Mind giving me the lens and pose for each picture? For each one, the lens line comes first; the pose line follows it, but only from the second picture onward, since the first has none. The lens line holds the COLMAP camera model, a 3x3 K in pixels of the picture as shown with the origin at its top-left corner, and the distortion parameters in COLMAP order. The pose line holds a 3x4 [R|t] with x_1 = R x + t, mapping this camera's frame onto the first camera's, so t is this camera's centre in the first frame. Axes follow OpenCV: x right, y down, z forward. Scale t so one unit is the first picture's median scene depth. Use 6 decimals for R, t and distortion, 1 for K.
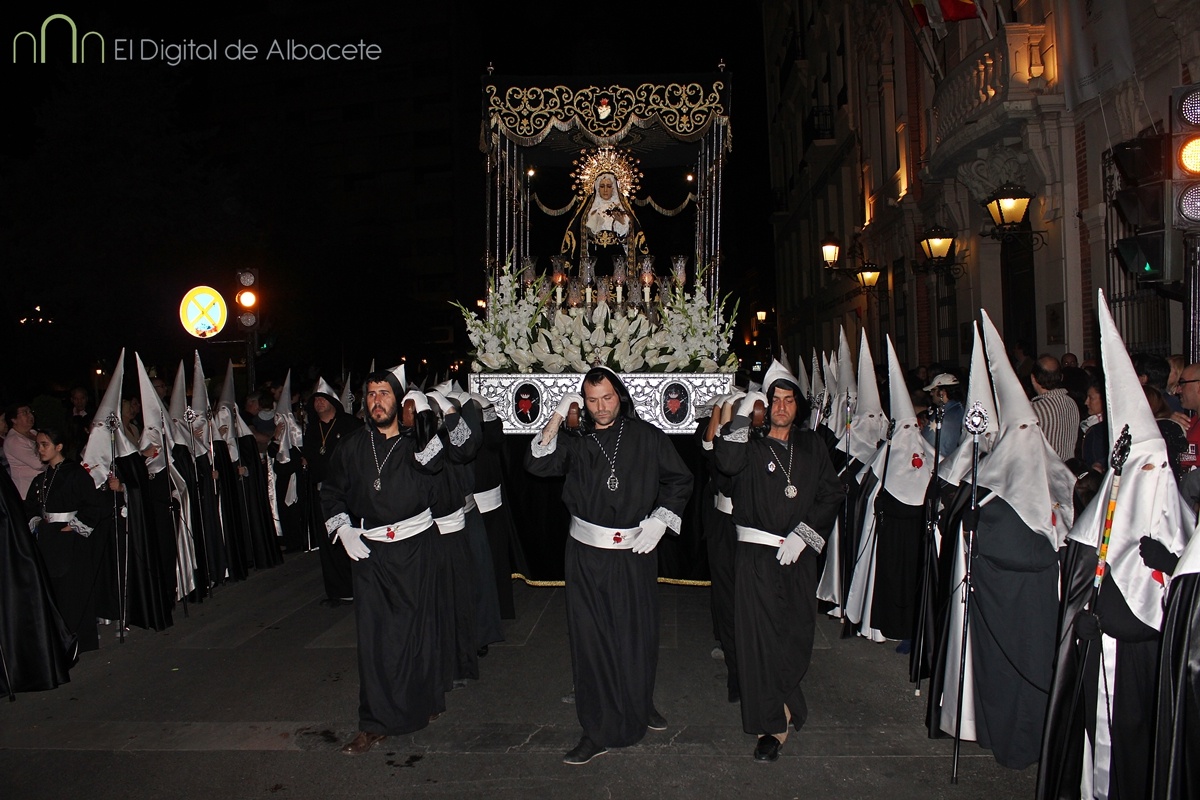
lens RADIAL K [[1019.0, 0, 600.0], [0, 1019.0, 400.0], [0, 0, 1]] dist [-0.164072, 0.162085]
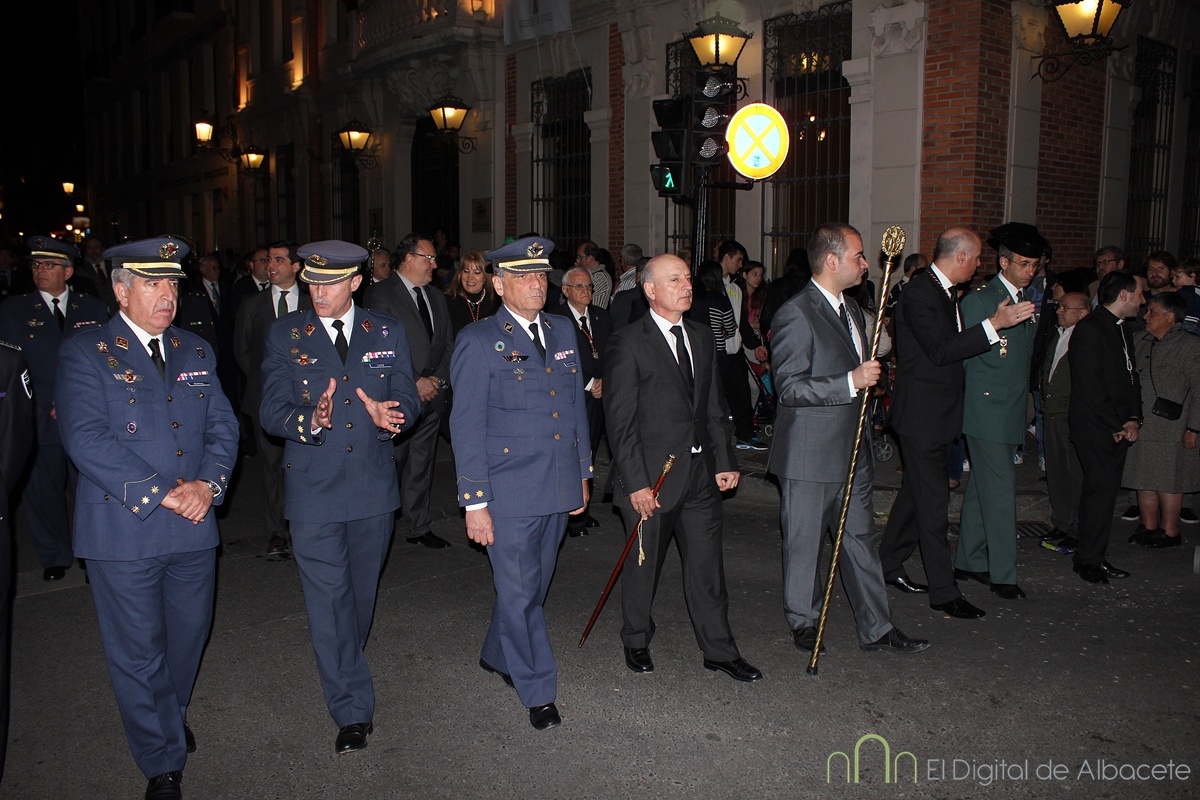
lens RADIAL K [[1019.0, 0, 600.0], [0, 1019.0, 400.0], [0, 0, 1]] dist [-0.164072, 0.162085]
pose [[0.755399, -0.052736, 0.653139, -0.250908], [-0.022866, 0.994028, 0.106706, 0.013403], [-0.654866, -0.095540, 0.749682, -0.057818]]
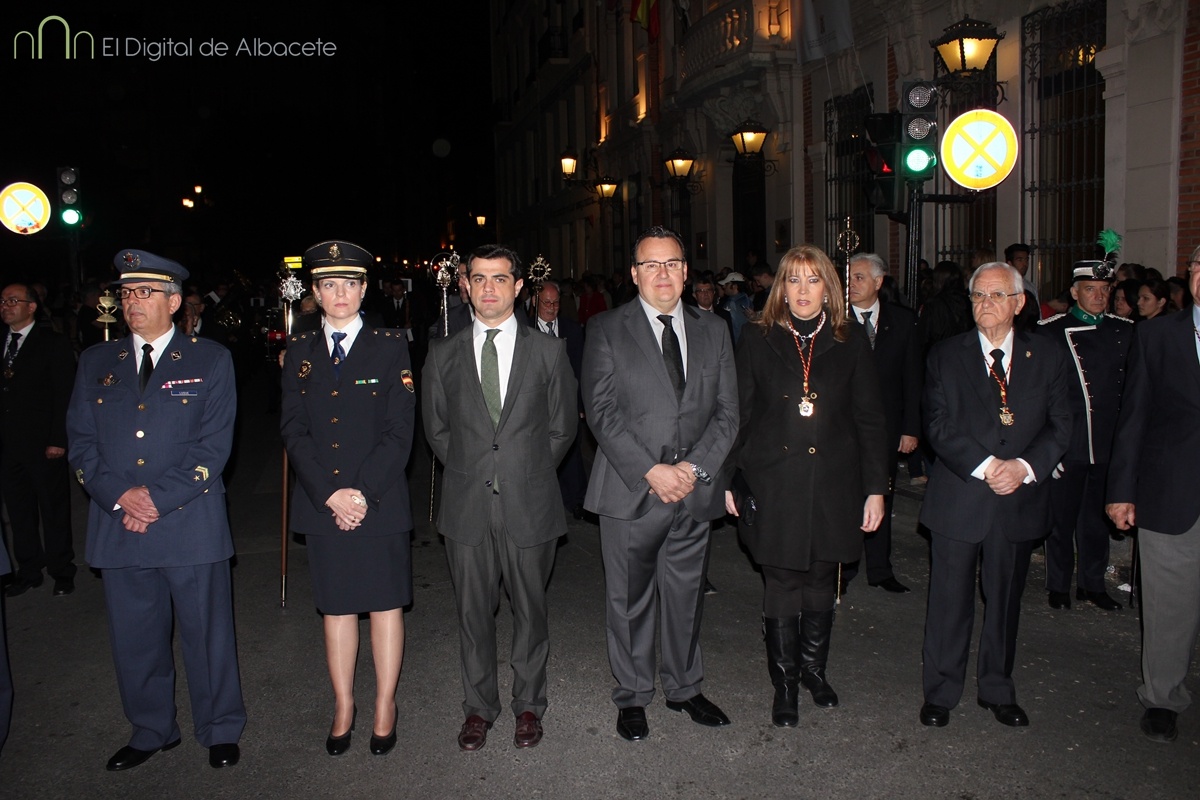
lens RADIAL K [[1019.0, 0, 600.0], [0, 1019.0, 400.0], [0, 0, 1]] dist [-0.164072, 0.162085]
pose [[0.954315, -0.023143, 0.297905, -0.136181], [-0.004907, 0.995648, 0.093067, 0.010809], [-0.298763, -0.090277, 0.950048, -0.147698]]
